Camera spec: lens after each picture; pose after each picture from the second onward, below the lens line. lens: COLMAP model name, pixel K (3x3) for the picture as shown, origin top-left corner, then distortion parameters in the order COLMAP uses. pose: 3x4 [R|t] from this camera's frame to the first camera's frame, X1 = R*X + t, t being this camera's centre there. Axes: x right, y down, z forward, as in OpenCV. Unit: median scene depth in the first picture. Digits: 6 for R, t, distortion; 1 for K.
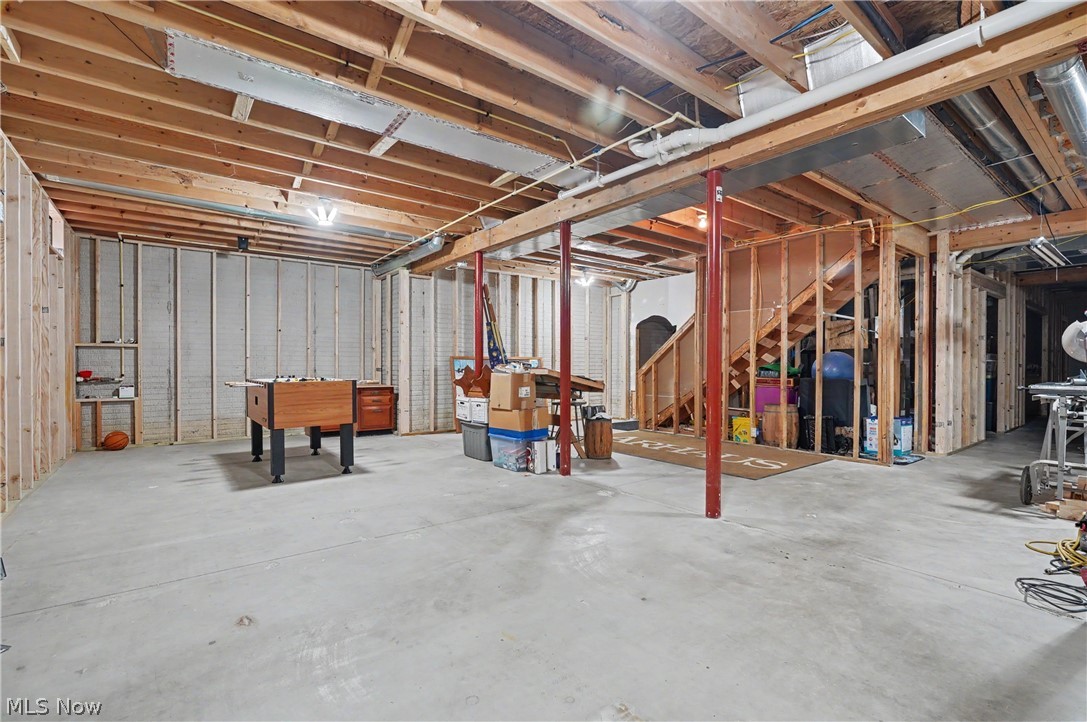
lens RADIAL K [[495.3, 0, 539.7], [0, 495.3, 364.5], [0, 0, 1]] dist [-0.001333, -0.000167]
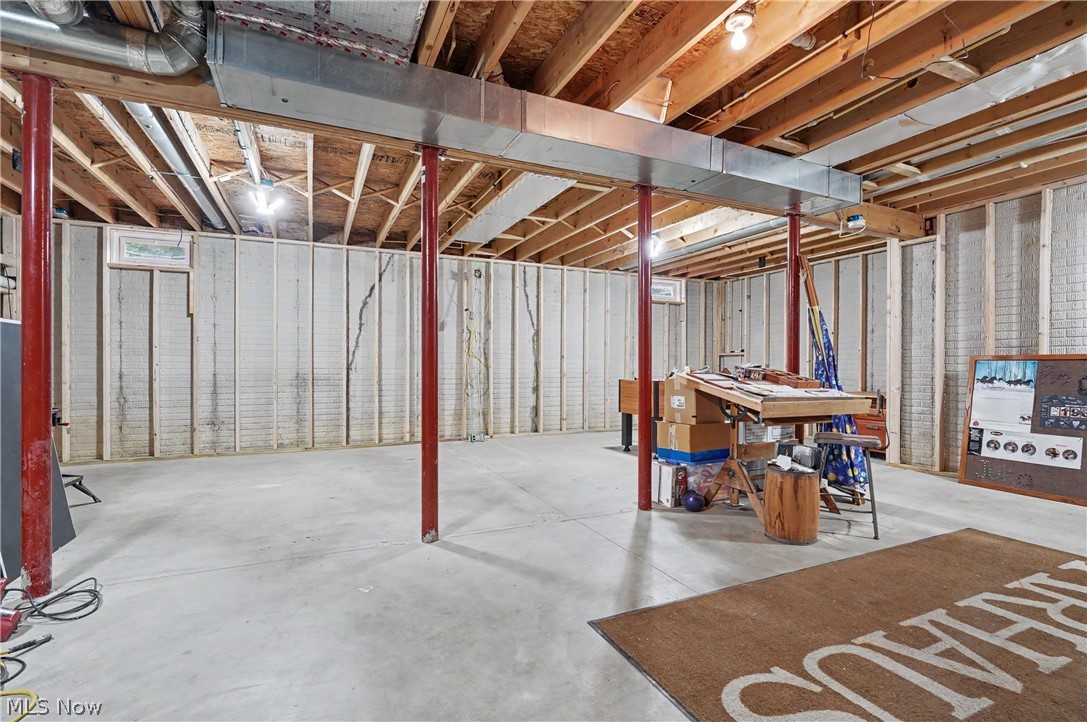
lens RADIAL K [[495.3, 0, 538.6], [0, 495.3, 365.7], [0, 0, 1]] dist [-0.001333, -0.000167]
pose [[-0.224860, -0.002692, -0.974387, 1.406624], [-0.004885, 0.999987, -0.001635, -0.001850], [0.974379, 0.004392, -0.224870, 1.674843]]
